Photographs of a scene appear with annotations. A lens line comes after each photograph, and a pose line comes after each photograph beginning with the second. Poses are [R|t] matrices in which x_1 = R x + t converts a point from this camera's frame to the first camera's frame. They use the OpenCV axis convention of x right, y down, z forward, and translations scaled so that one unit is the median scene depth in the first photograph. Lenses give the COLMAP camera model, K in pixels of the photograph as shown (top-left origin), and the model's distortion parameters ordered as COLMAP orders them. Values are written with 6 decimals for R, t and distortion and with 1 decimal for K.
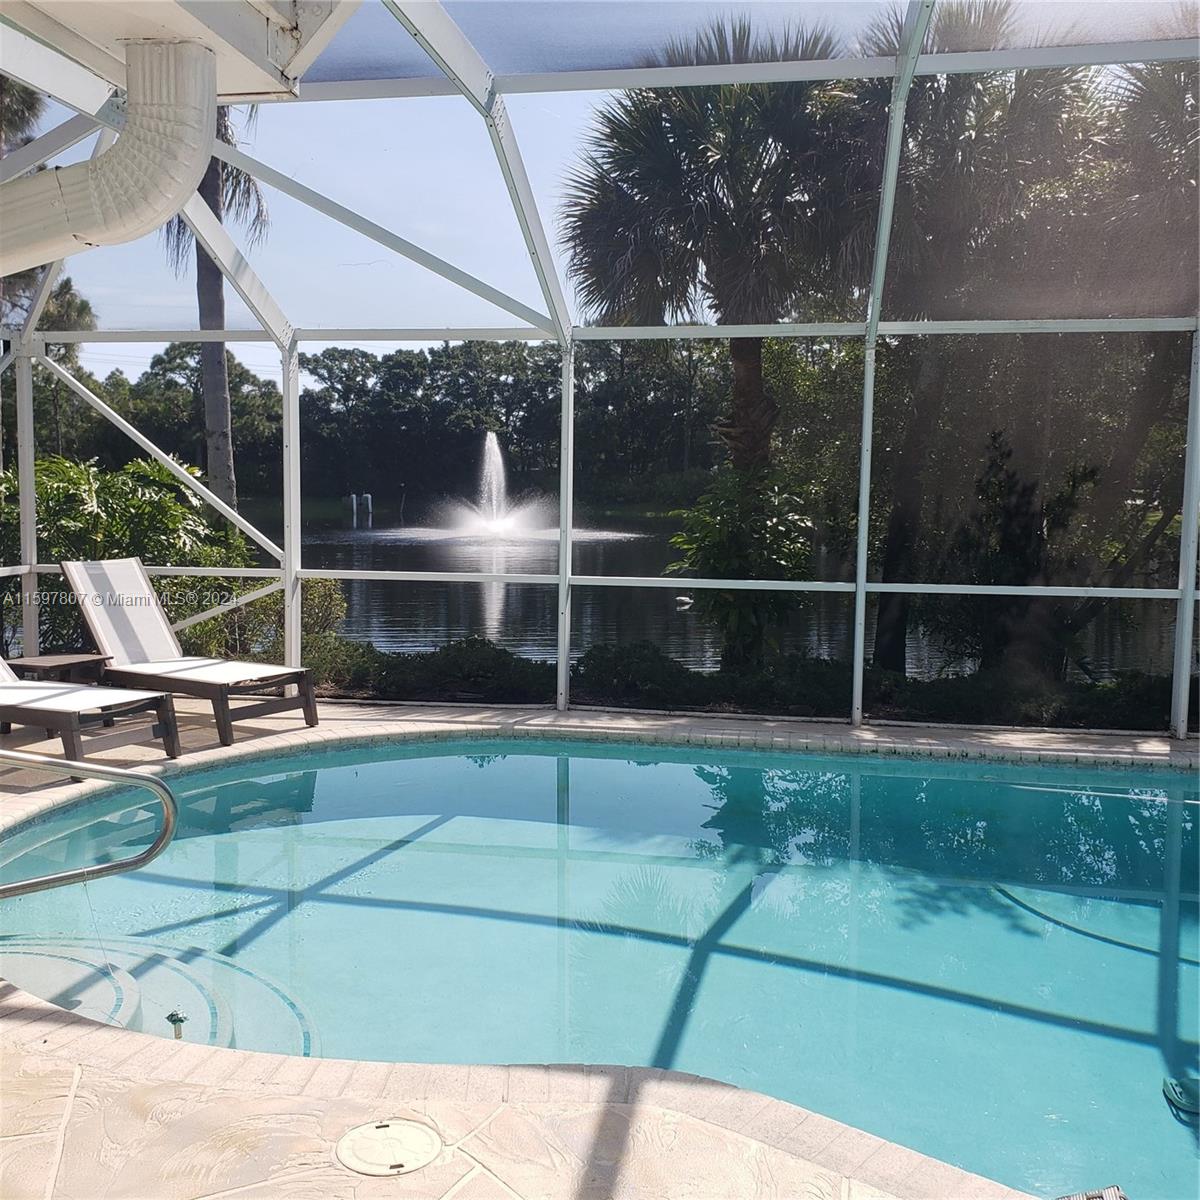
lens RADIAL K [[1244.2, 0, 603.9], [0, 1244.2, 602.4], [0, 0, 1]] dist [0.005345, 0.000000]
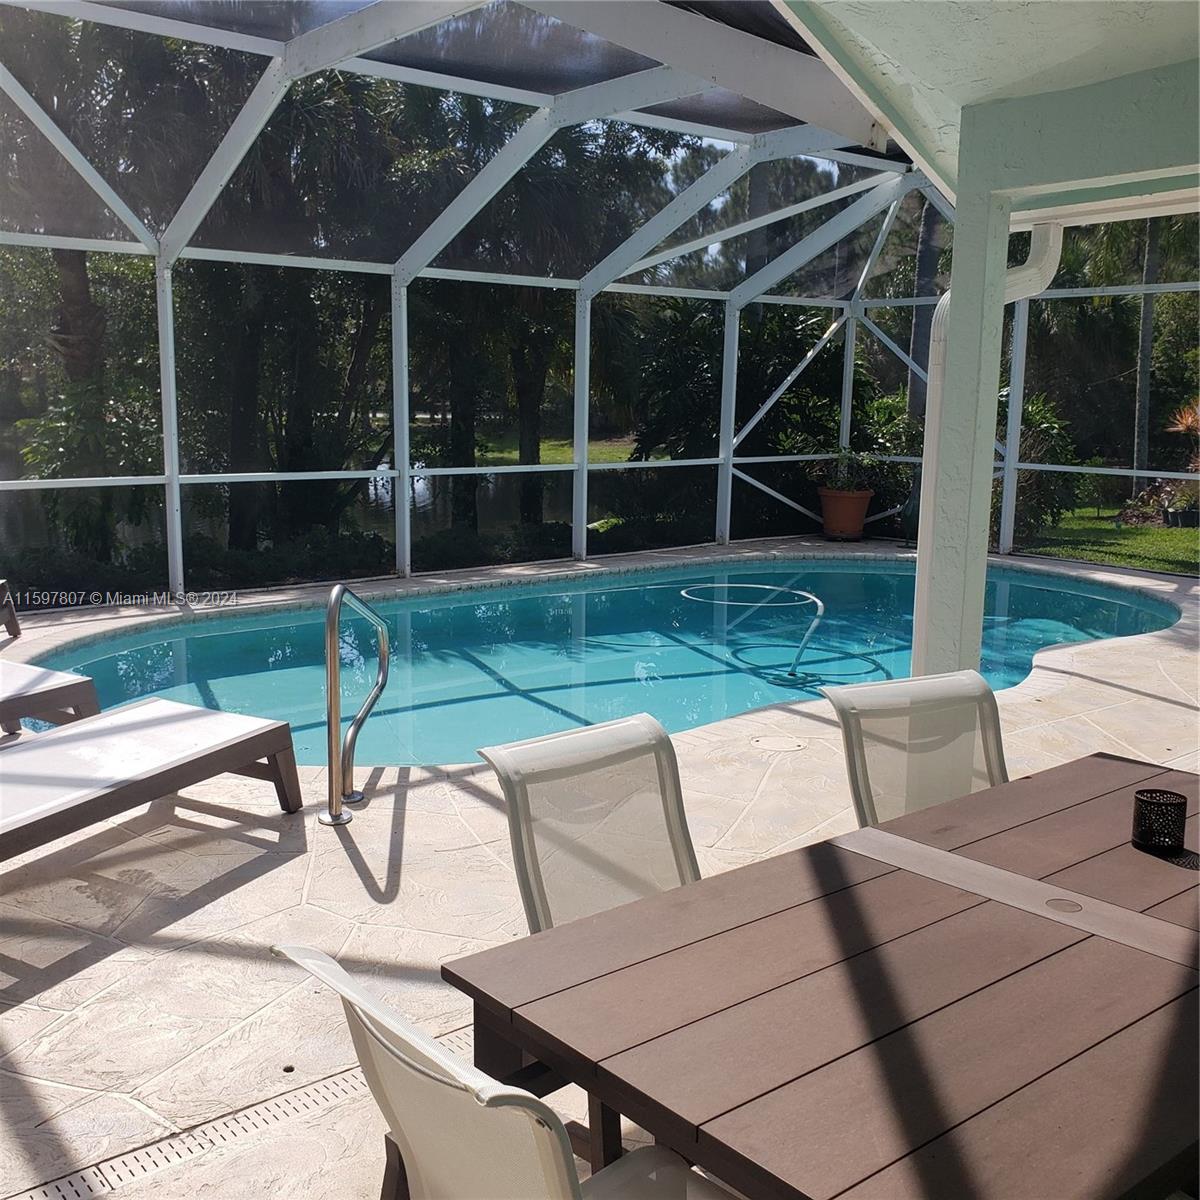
lens RADIAL K [[1244.2, 0, 600.5], [0, 1244.2, 599.2], [0, 0, 1]] dist [0.005345, 0.000000]
pose [[0.632897, -0.132873, 0.762749, -0.747765], [0.055751, 0.990427, 0.126276, -0.042596], [-0.772226, -0.037396, 0.634247, -0.060595]]
